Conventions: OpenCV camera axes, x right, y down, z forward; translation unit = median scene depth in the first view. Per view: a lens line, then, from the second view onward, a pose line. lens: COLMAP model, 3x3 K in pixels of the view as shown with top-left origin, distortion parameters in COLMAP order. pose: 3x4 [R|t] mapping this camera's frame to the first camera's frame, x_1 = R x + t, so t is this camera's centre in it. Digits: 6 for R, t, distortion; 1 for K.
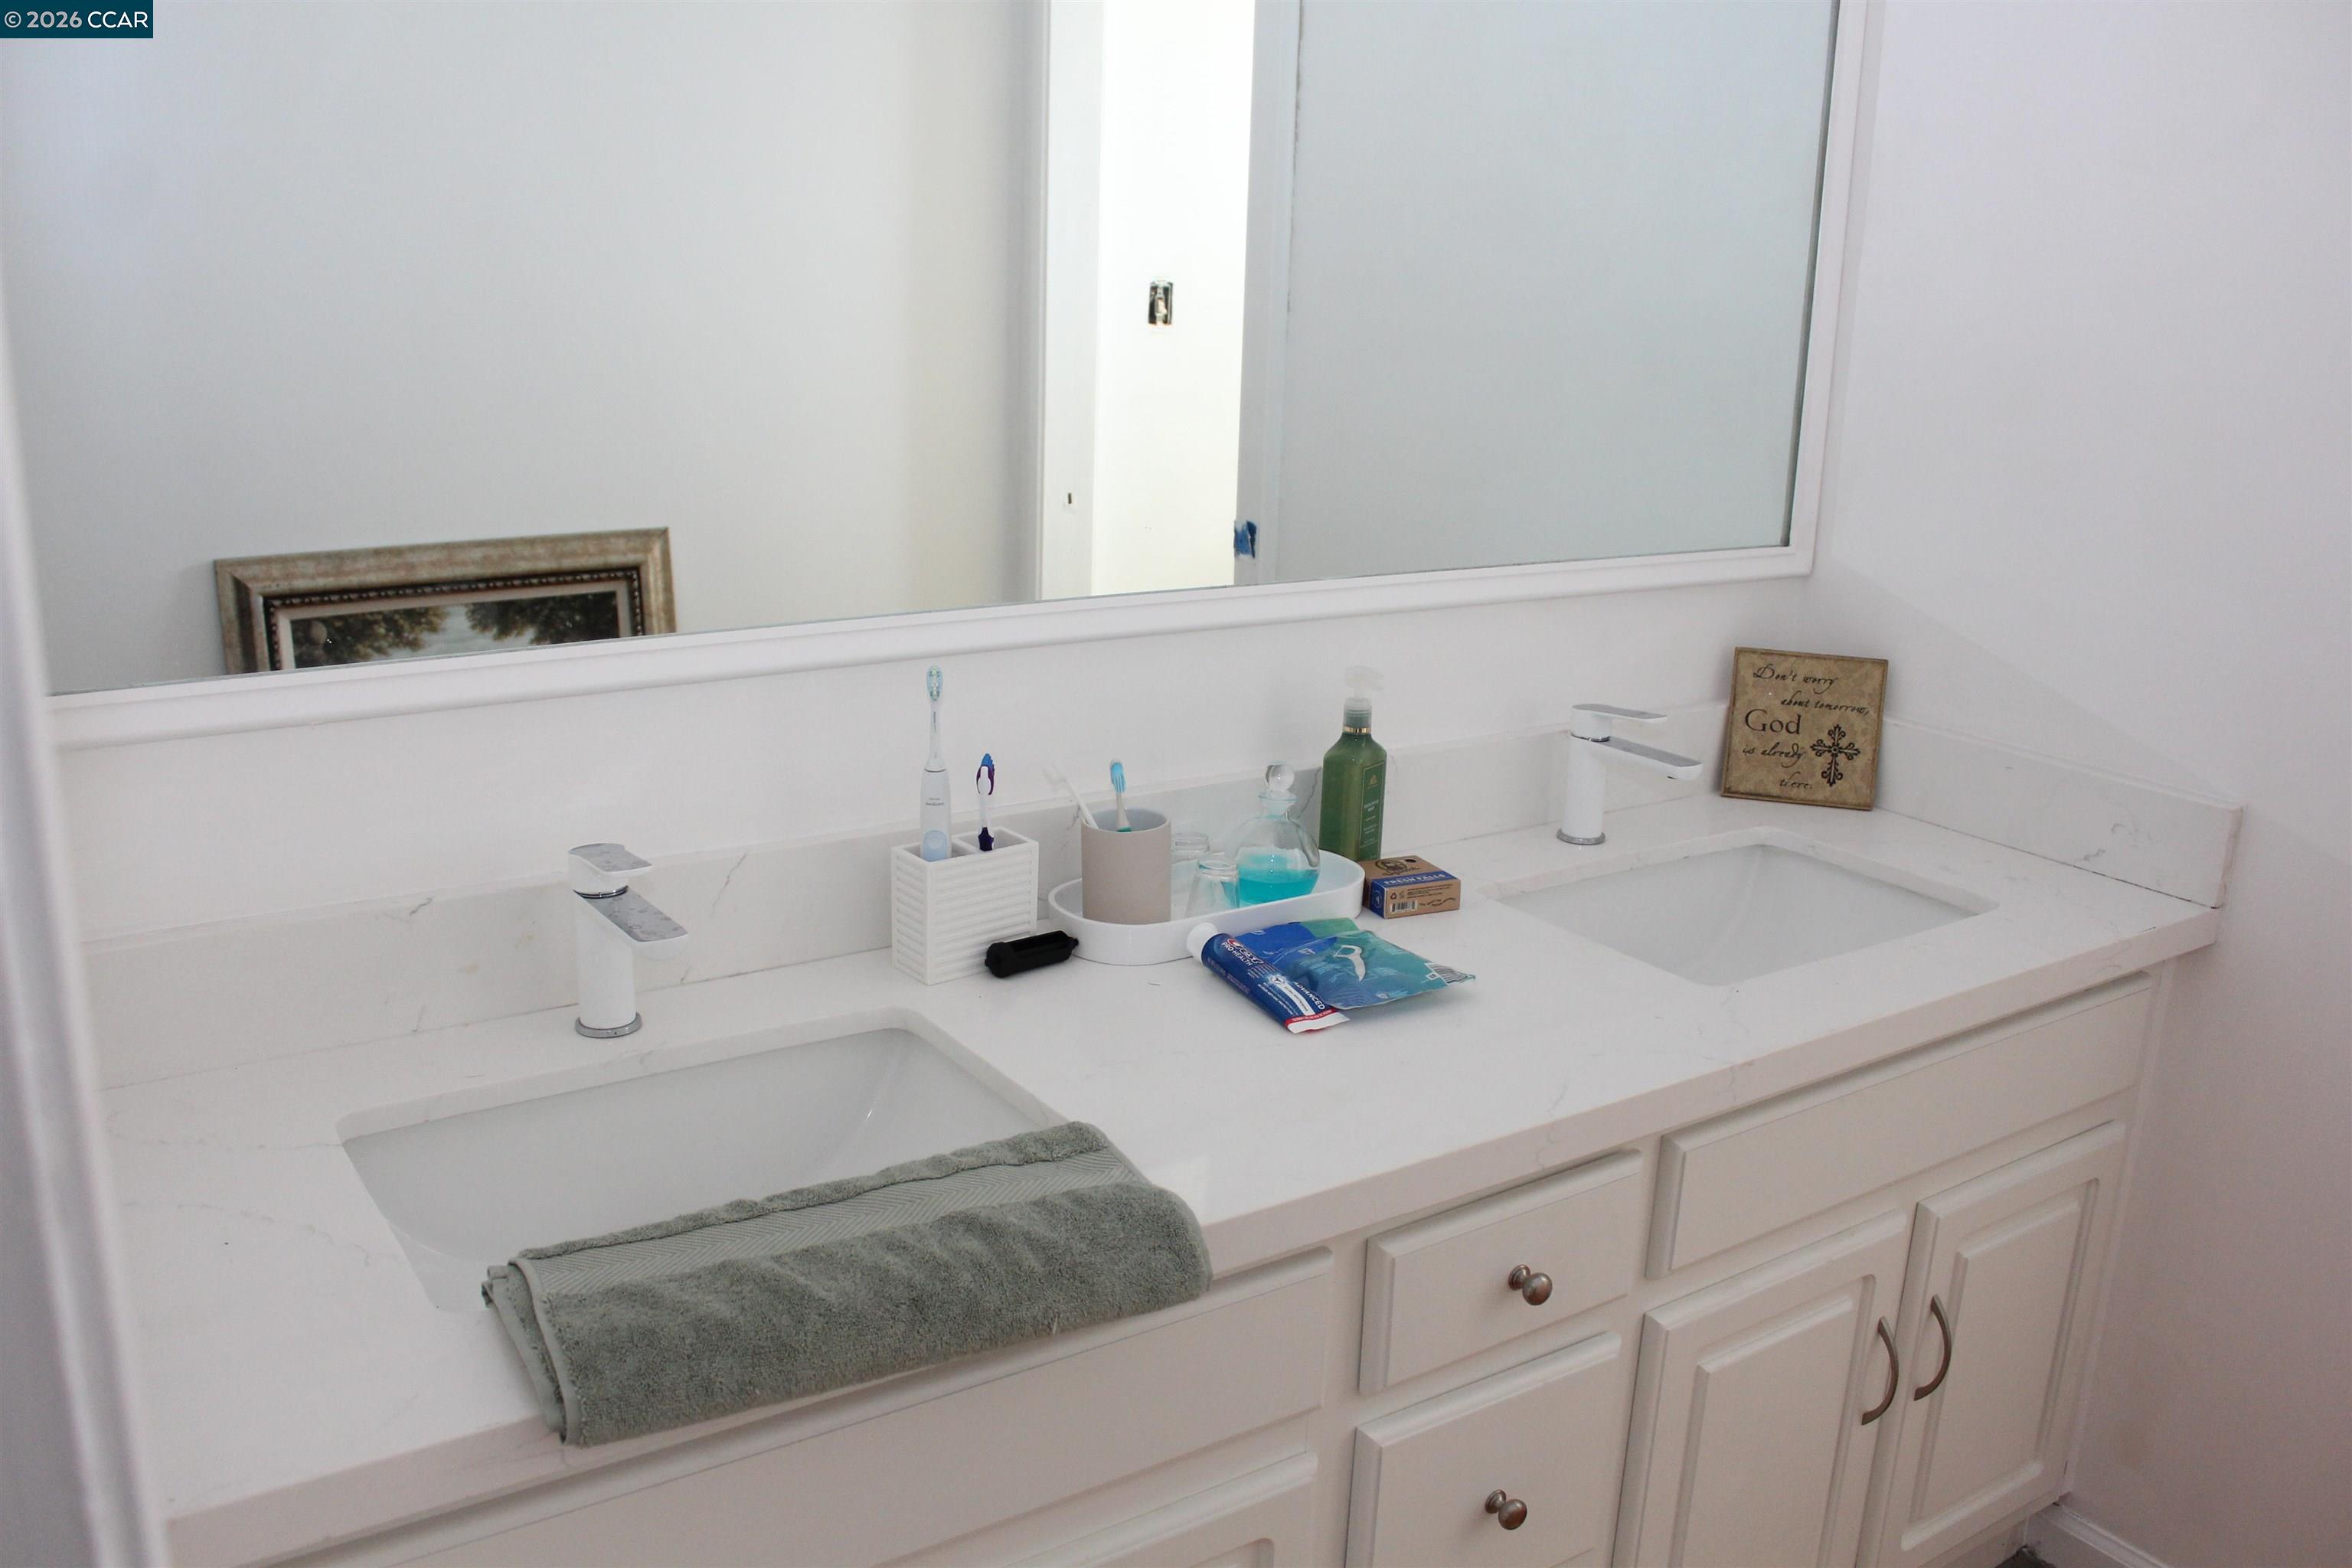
lens RADIAL K [[1962.3, 0, 1176.0], [0, 1962.3, 784.0], [0, 0, 1]] dist [-0.160972, 0.143243]
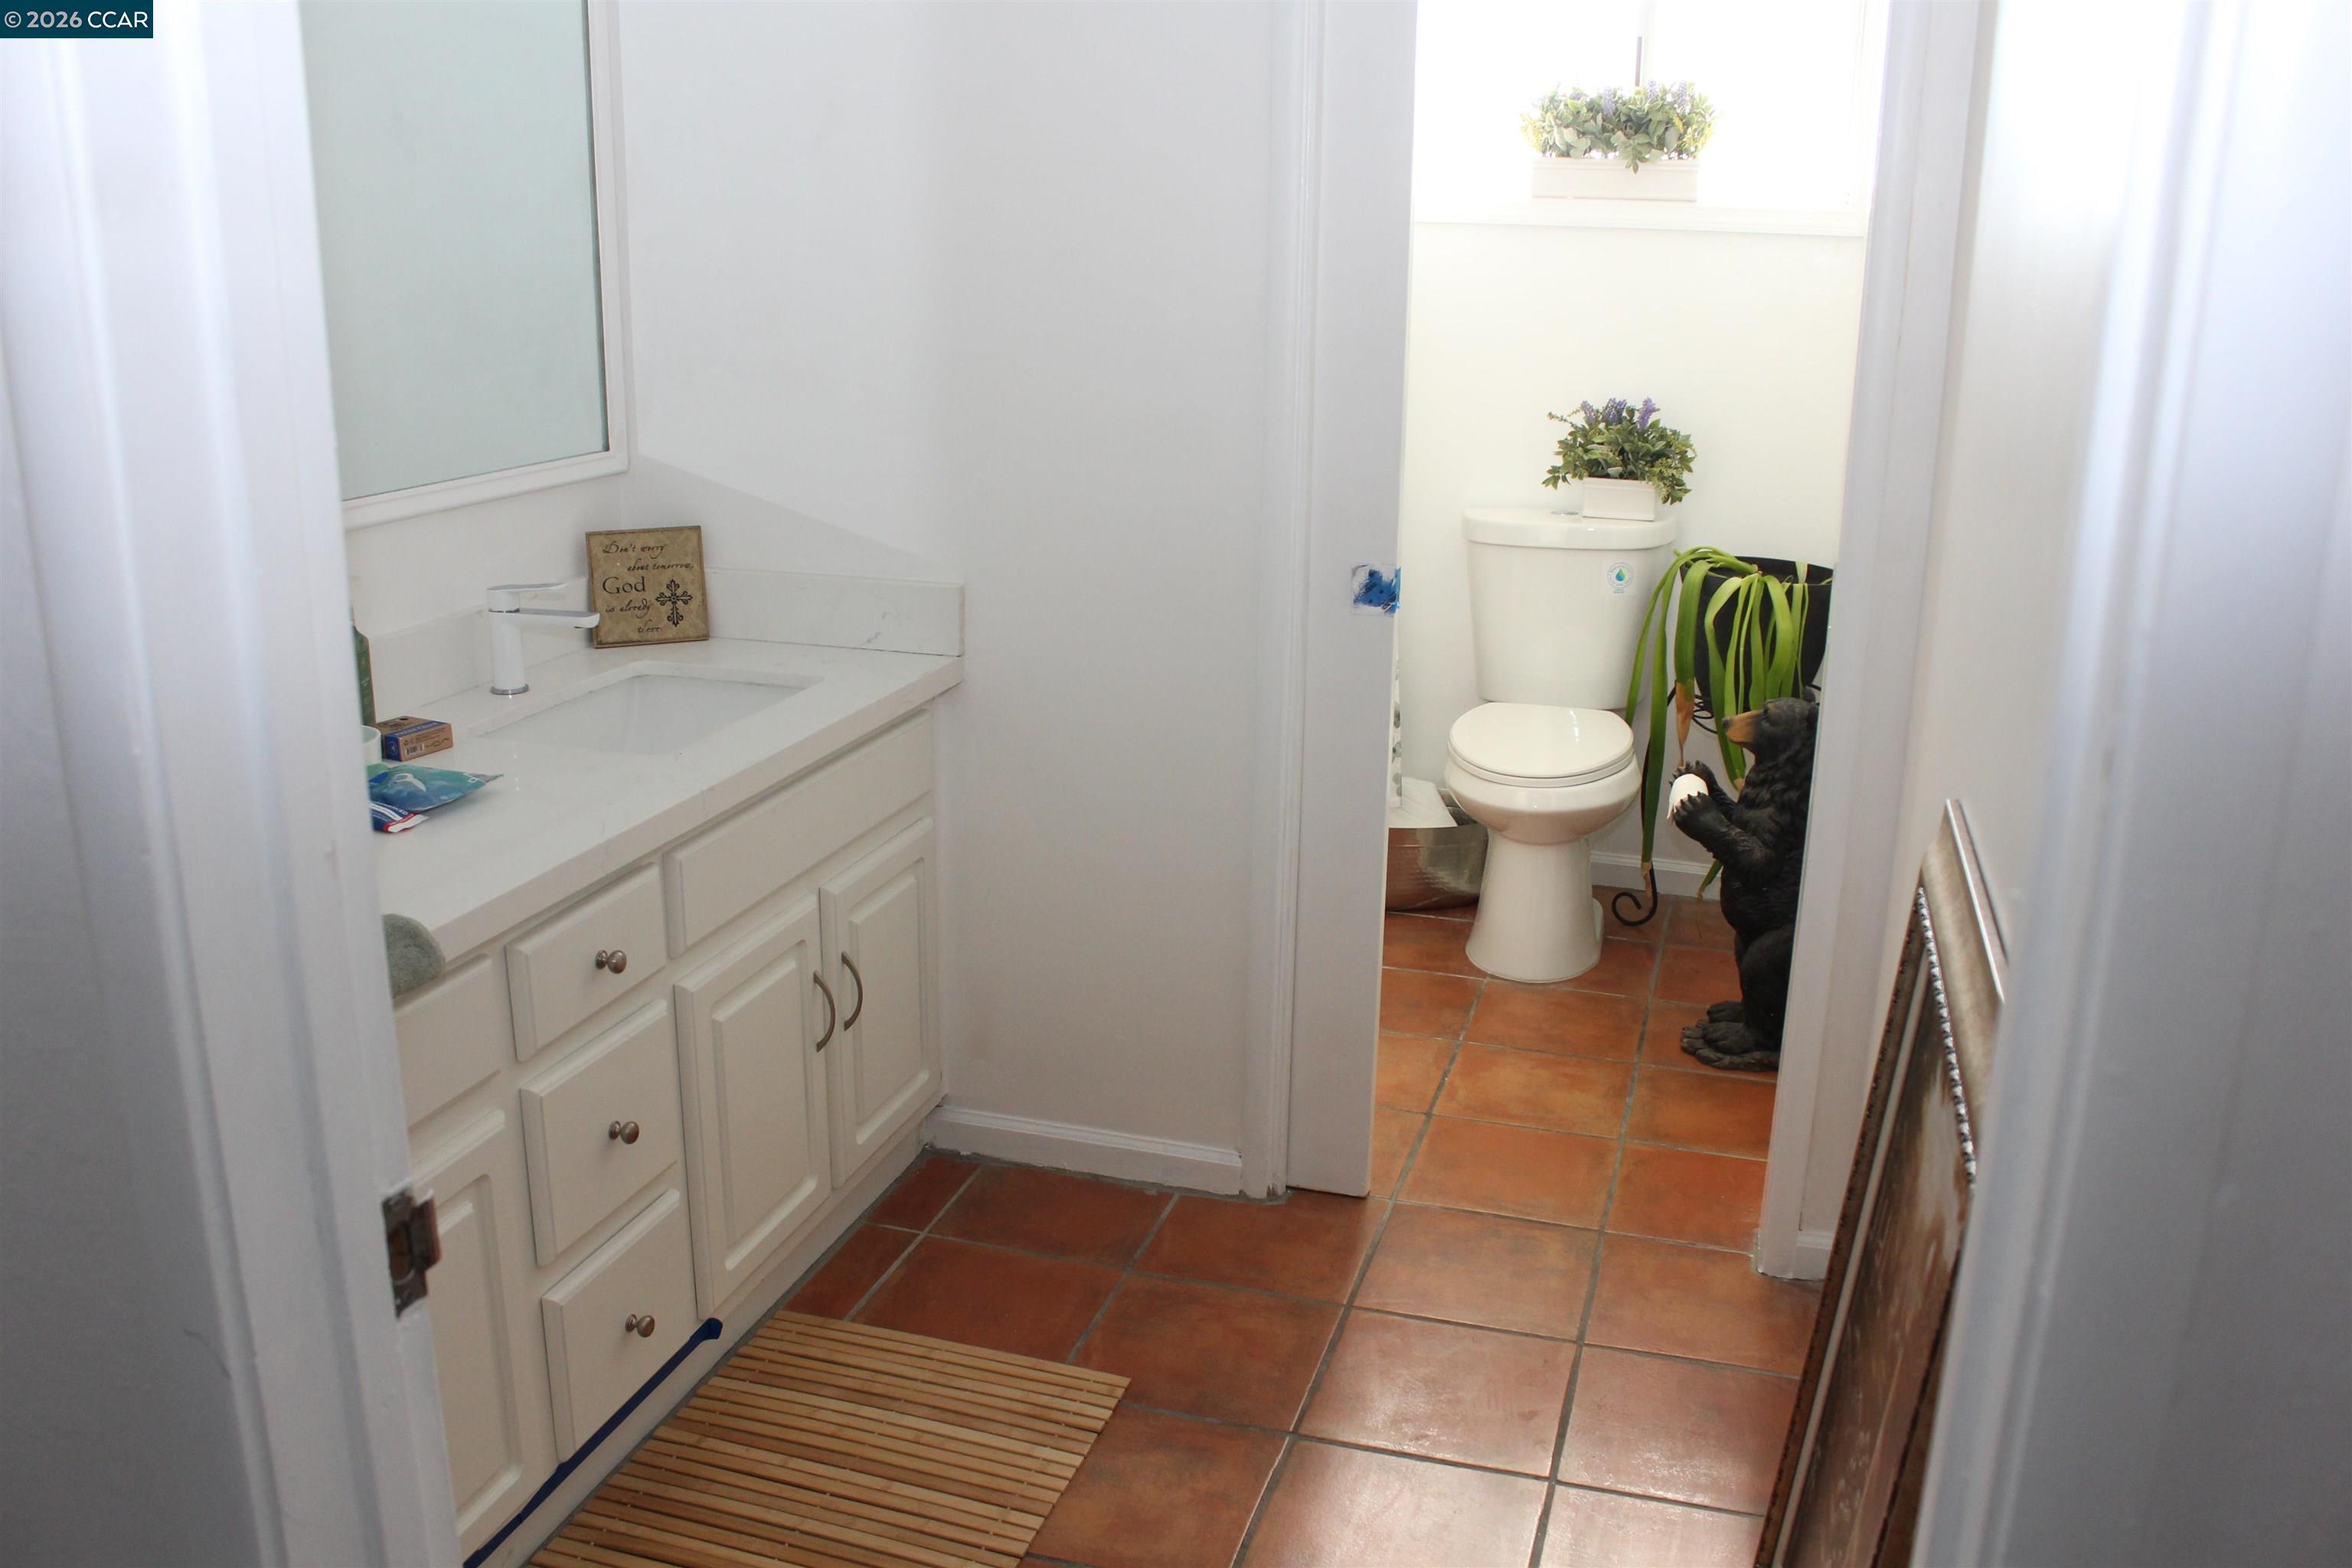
lens RADIAL K [[1962.3, 0, 1176.0], [0, 1962.3, 784.0], [0, 0, 1]] dist [-0.160972, 0.143243]
pose [[0.777087, -0.193676, 0.598854, -0.250513], [0.176844, 0.980335, 0.087574, 0.060828], [-0.604038, 0.037851, 0.796056, -0.308092]]
